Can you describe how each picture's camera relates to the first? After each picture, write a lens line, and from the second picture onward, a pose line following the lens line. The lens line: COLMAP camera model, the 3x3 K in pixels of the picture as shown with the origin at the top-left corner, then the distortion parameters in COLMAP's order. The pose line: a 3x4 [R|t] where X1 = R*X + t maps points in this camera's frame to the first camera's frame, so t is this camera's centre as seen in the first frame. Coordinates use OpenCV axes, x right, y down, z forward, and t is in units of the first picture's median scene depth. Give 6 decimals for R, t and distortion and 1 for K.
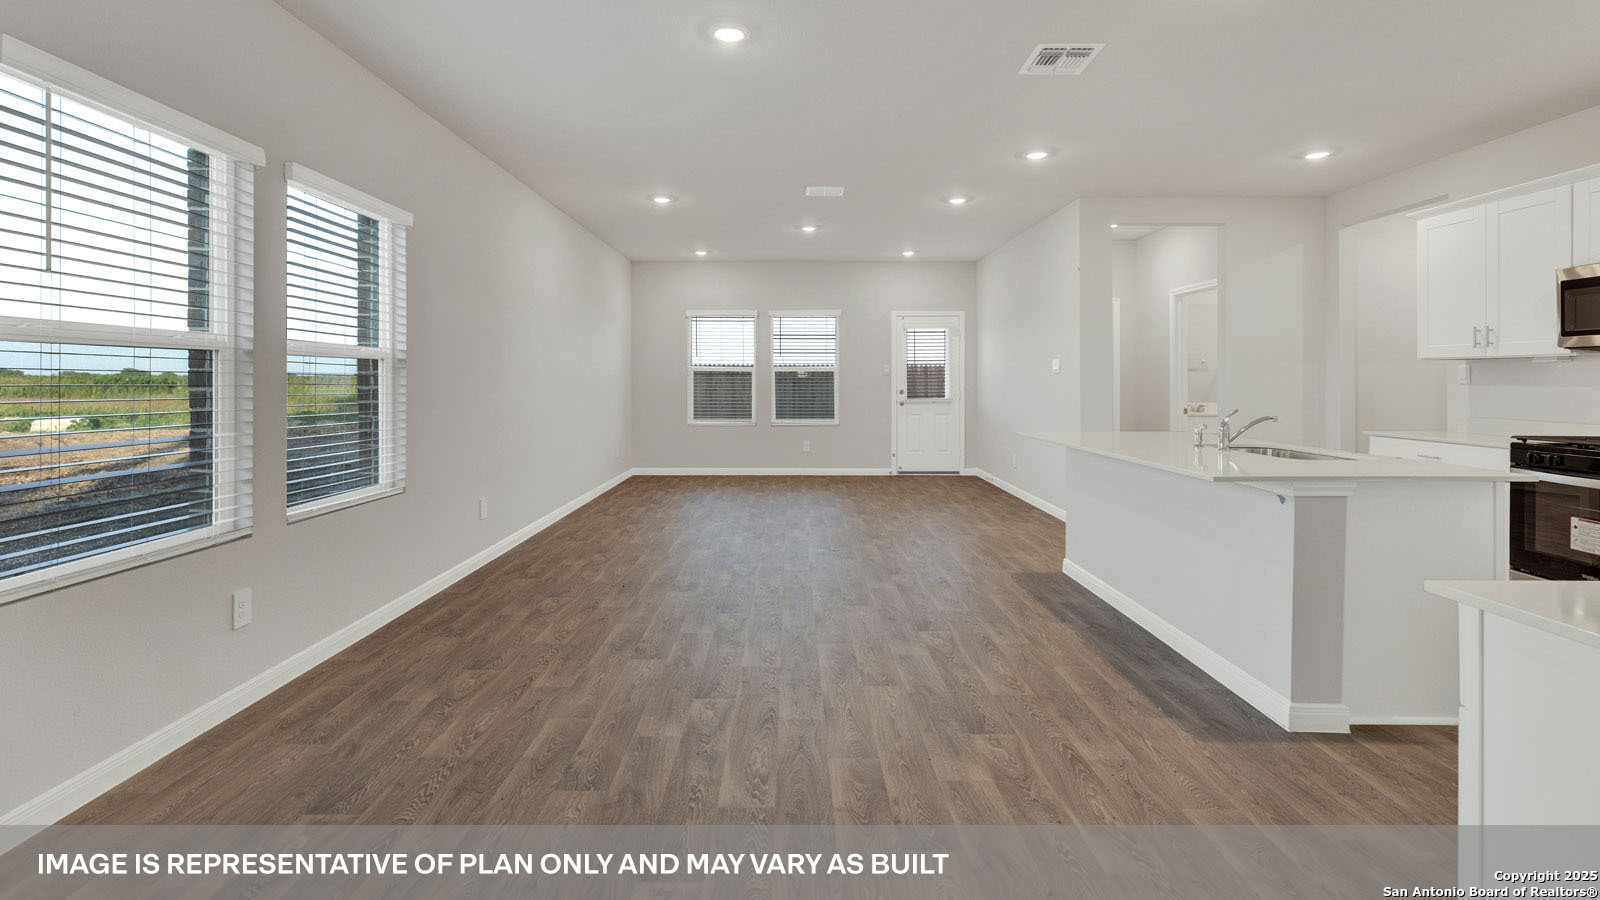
lens RADIAL K [[700.0, 0, 772.1], [0, 700.0, 370.9], [0, 0, 1]] dist [0.003428, 0.000672]
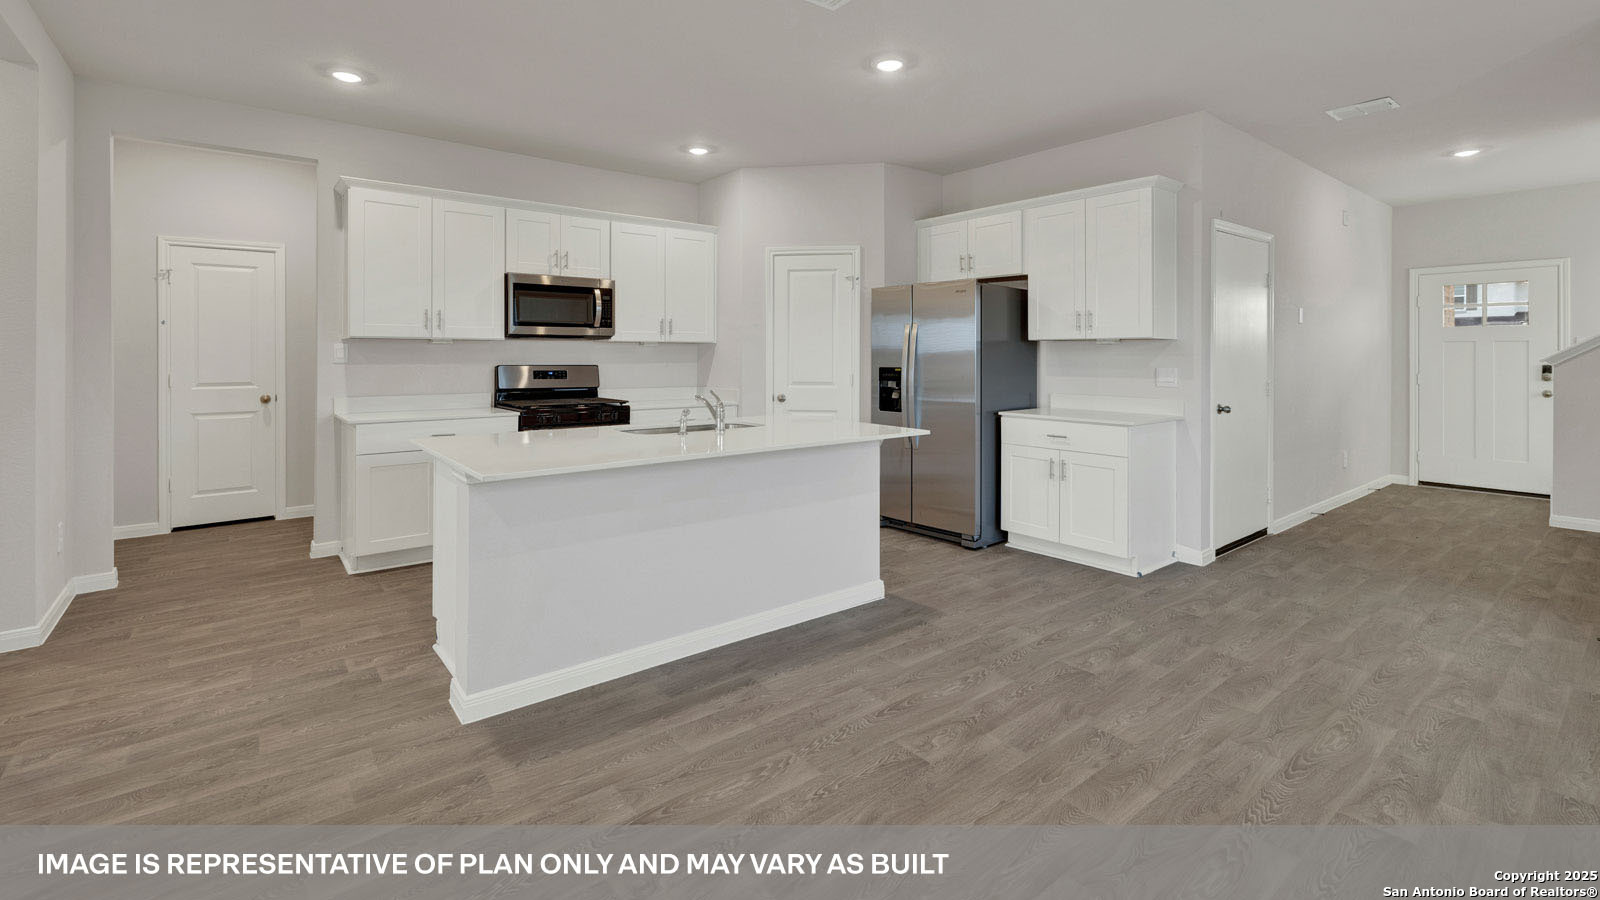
lens RADIAL K [[700.0, 0, 790.9], [0, 700.0, 352.7], [0, 0, 1]] dist [0.003428, 0.000672]
pose [[-0.629627, 0.002655, 0.776893, -0.178386], [-0.010048, 0.999883, -0.011560, 0.009313], [-0.776833, -0.015084, -0.629526, 1.289408]]
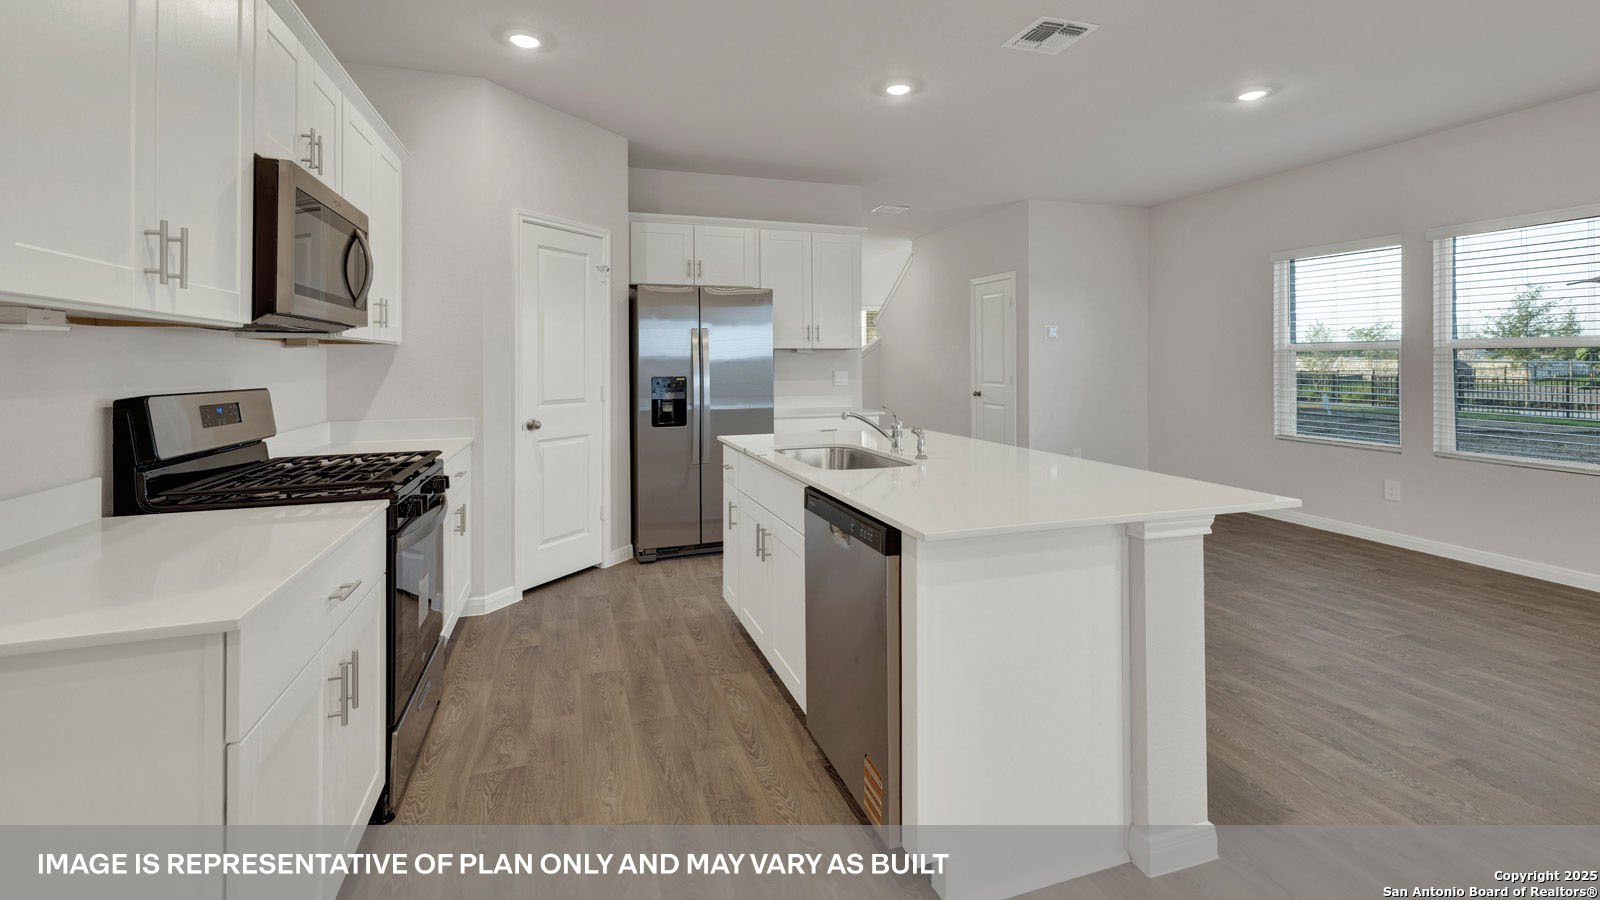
lens RADIAL K [[685.2, 0, 786.6], [0, 685.2, 358.9], [0, 0, 1]] dist [-0.003699, -0.000537]
pose [[-0.947488, 0.006888, -0.319718, 0.861498], [0.012971, 0.999773, -0.016901, 0.011804], [0.319529, -0.020160, -0.947362, 1.452243]]
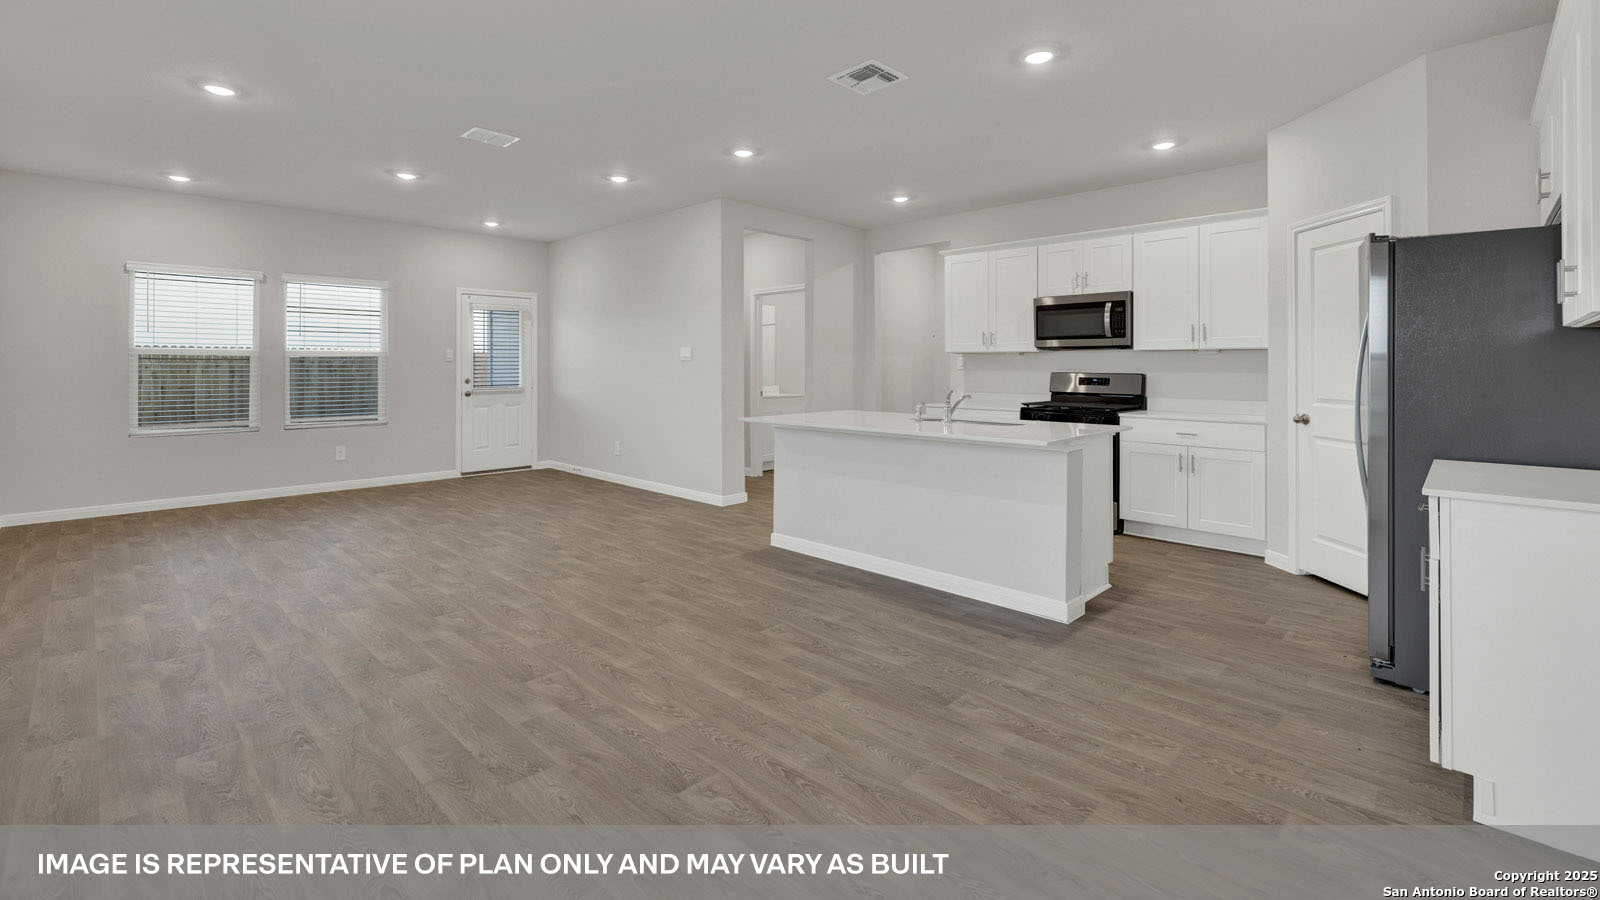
lens RADIAL K [[700.0, 0, 772.3], [0, 700.0, 354.8], [0, 0, 1]] dist [0.003428, 0.000672]
pose [[0.706161, 0.013135, 0.707929, -0.395625], [-0.009738, 0.999914, -0.008838, 0.003980], [-0.707984, -0.000653, 0.706228, 0.271576]]
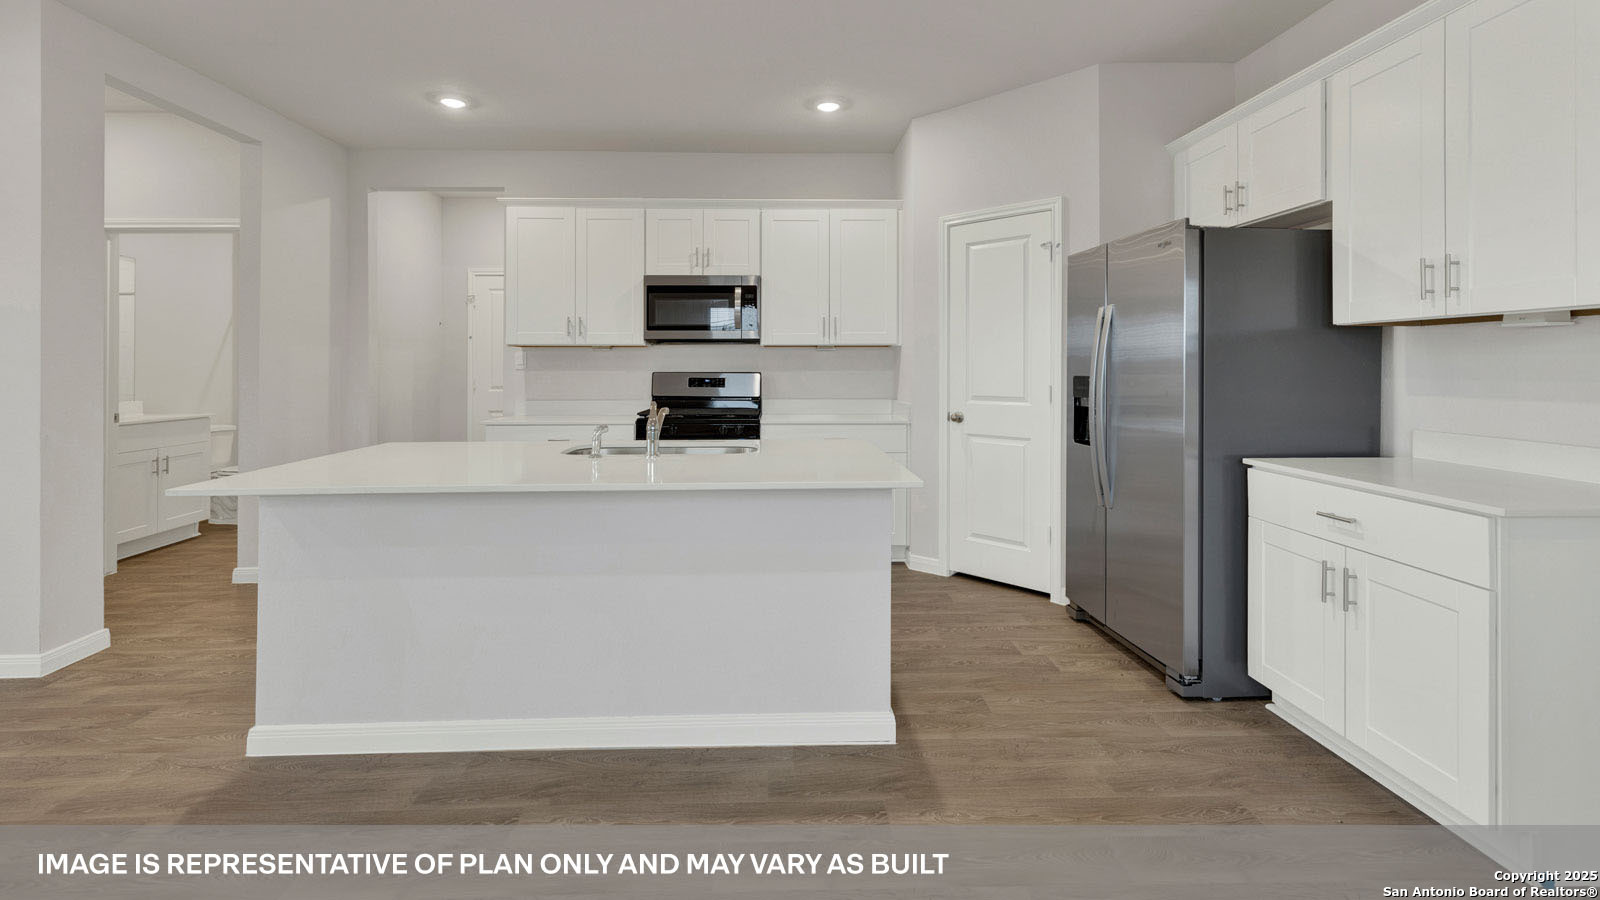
lens RADIAL K [[700.0, 0, 793.6], [0, 700.0, 369.6], [0, 0, 1]] dist [0.003428, 0.000672]
pose [[-0.048714, -0.002170, 0.998810, -0.106991], [-0.010475, 0.999944, 0.001661, 0.013621], [-0.998758, -0.010381, -0.048734, 0.732310]]
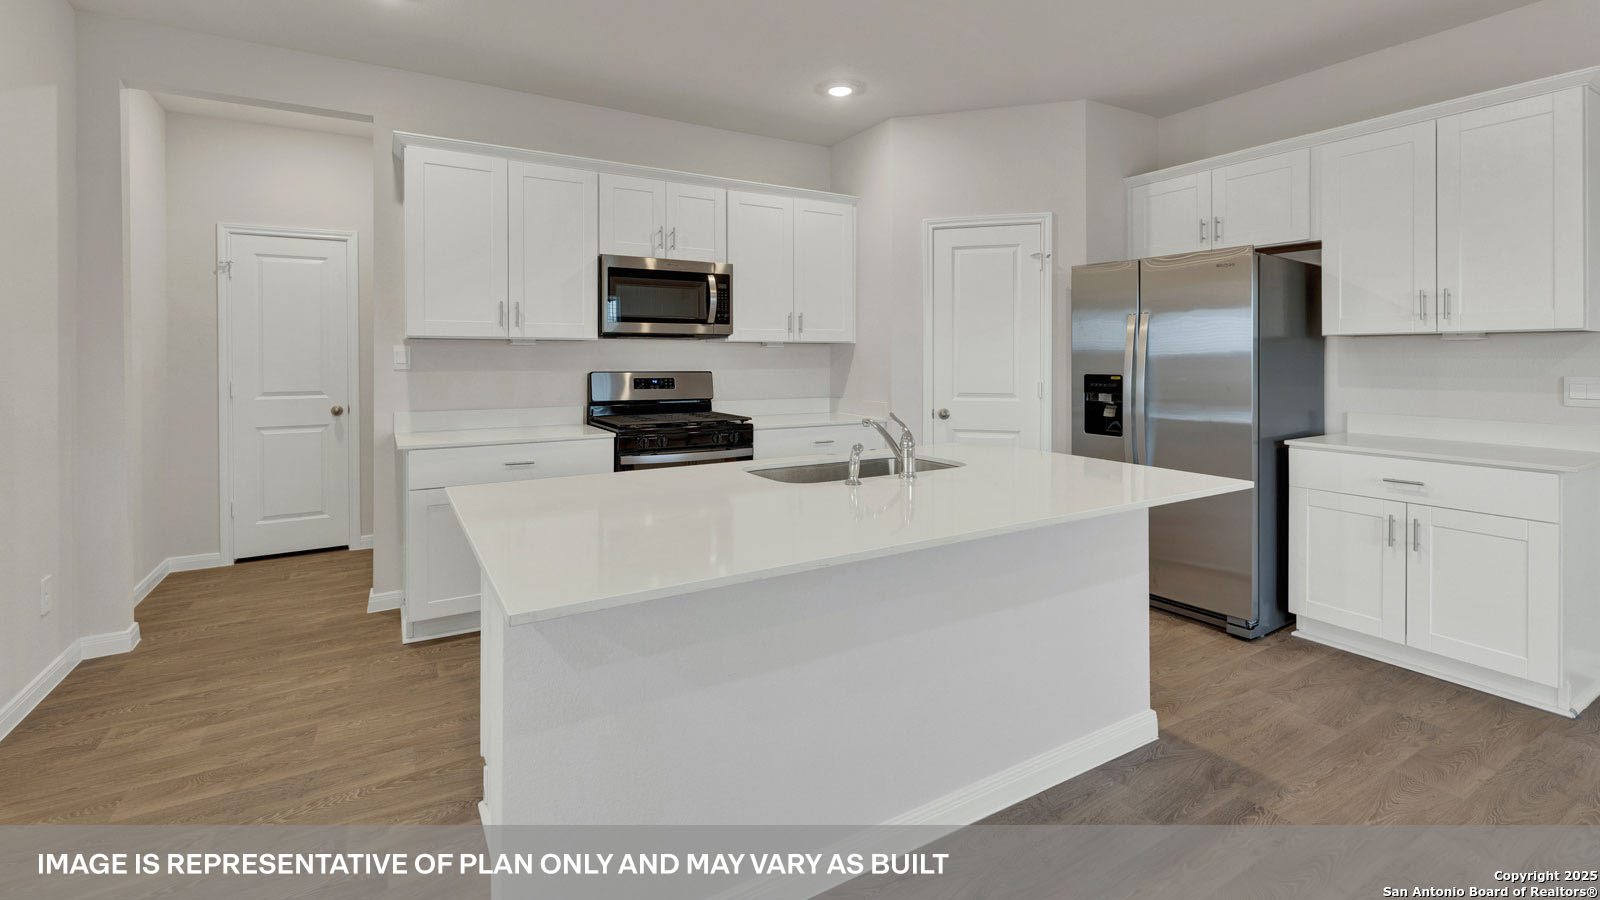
lens RADIAL K [[700.0, 0, 795.8], [0, 700.0, 355.4], [0, 0, 1]] dist [0.003428, 0.000672]
pose [[-0.519168, 0.005438, 0.854655, 0.111441], [-0.008717, 0.999894, -0.011658, 0.008223], [-0.854628, -0.013502, -0.519066, 1.179332]]
